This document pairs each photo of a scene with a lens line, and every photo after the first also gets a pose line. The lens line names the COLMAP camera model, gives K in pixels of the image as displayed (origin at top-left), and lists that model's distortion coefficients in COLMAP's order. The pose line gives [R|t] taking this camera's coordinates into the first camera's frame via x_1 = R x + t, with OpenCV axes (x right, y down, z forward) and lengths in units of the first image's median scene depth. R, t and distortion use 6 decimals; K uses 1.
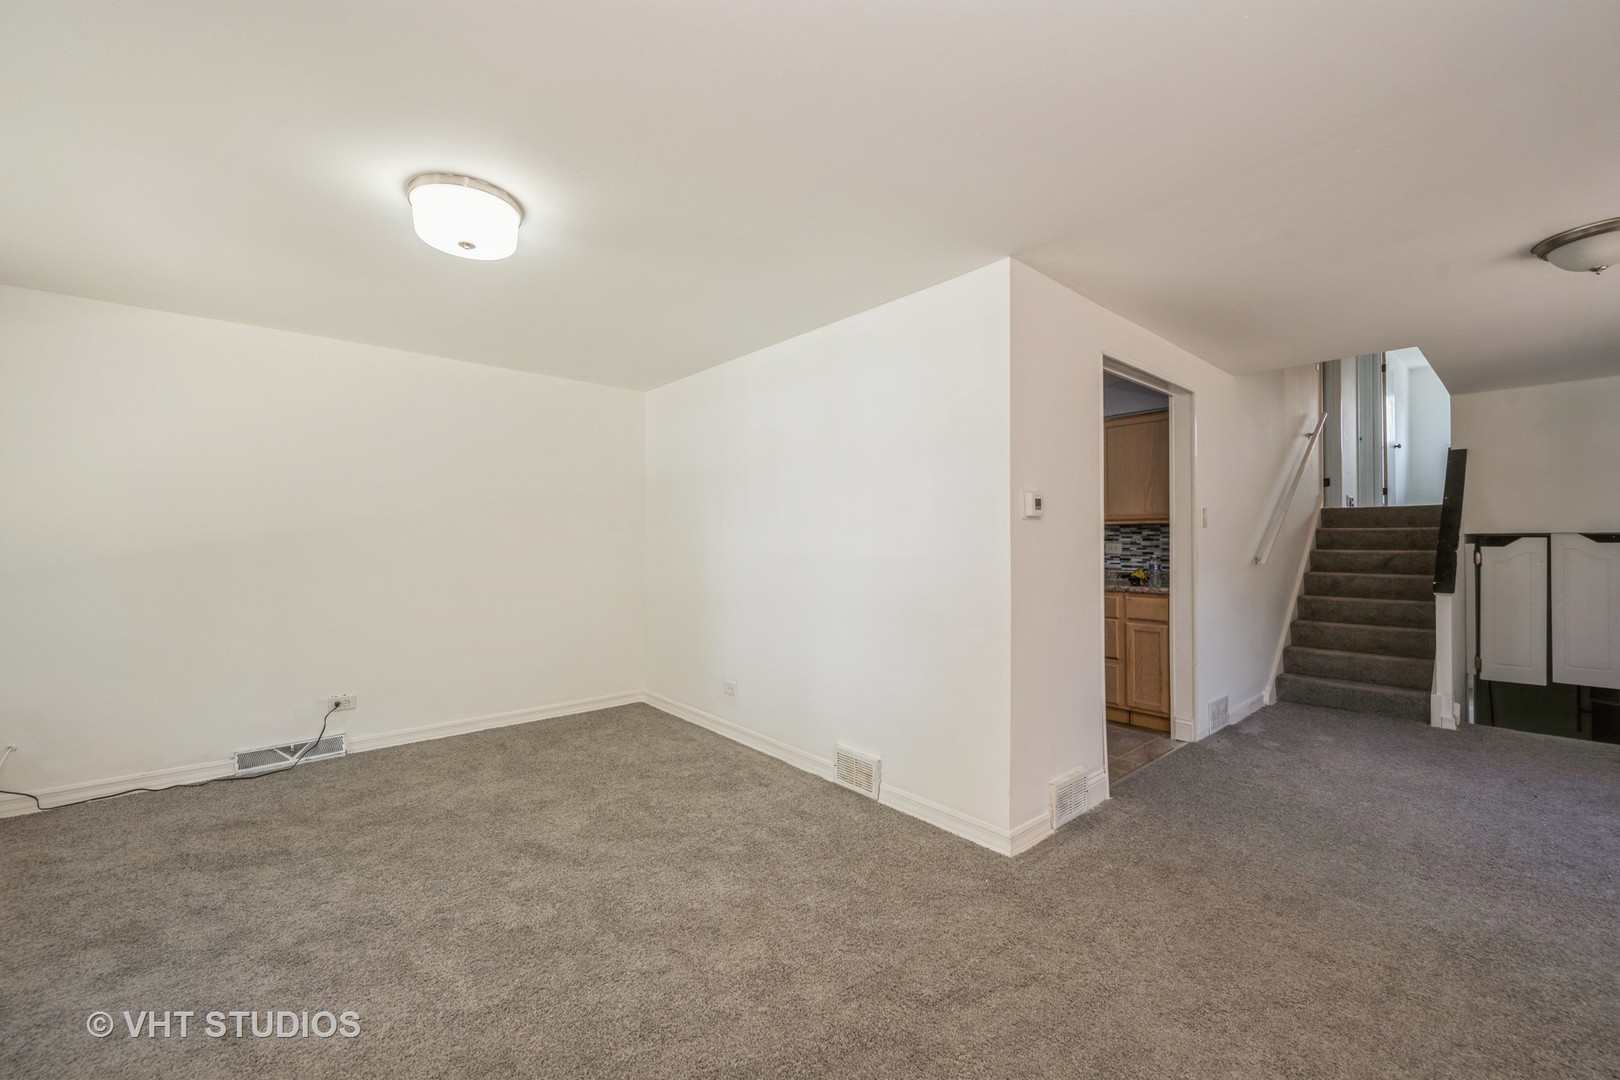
lens RADIAL K [[645.1, 0, 809.6], [0, 645.1, 537.0], [0, 0, 1]] dist [0.003232, 0.000084]
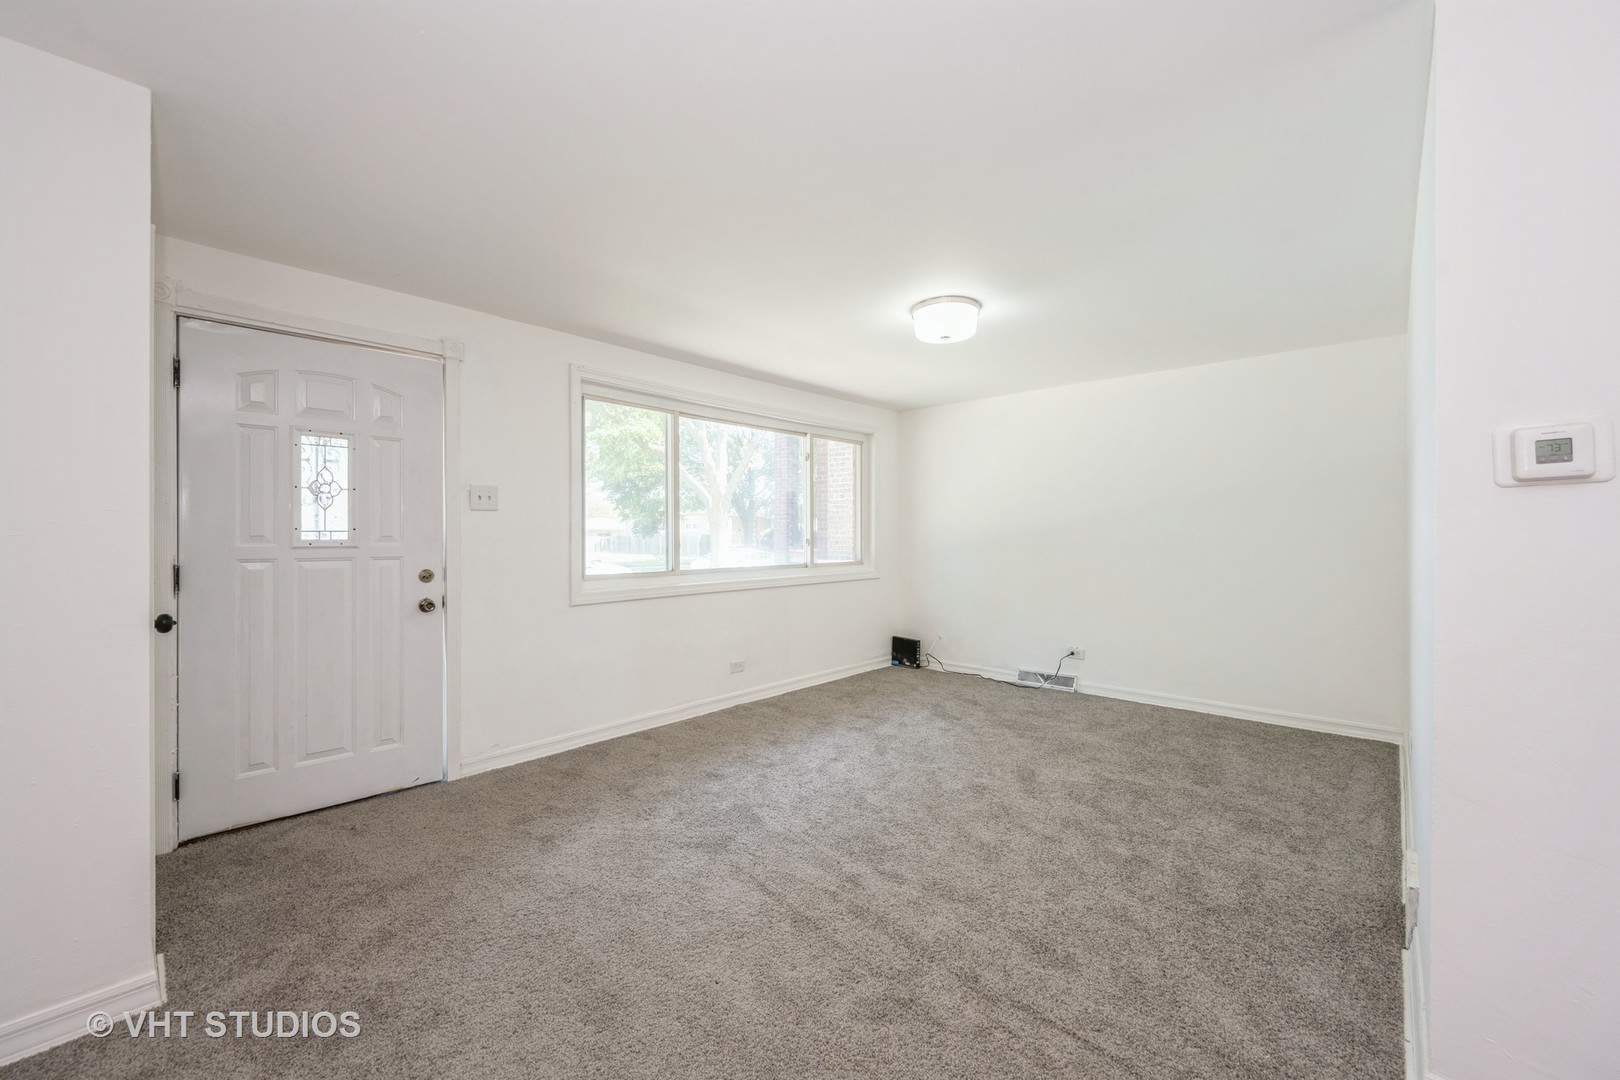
lens RADIAL K [[645.1, 0, 812.1], [0, 645.1, 510.1], [0, 0, 1]] dist [0.003232, 0.000084]
pose [[0.094538, -0.042218, -0.994626, 0.683869], [0.013205, 0.999066, -0.041152, 0.004267], [0.995434, -0.009244, 0.095007, 0.371200]]
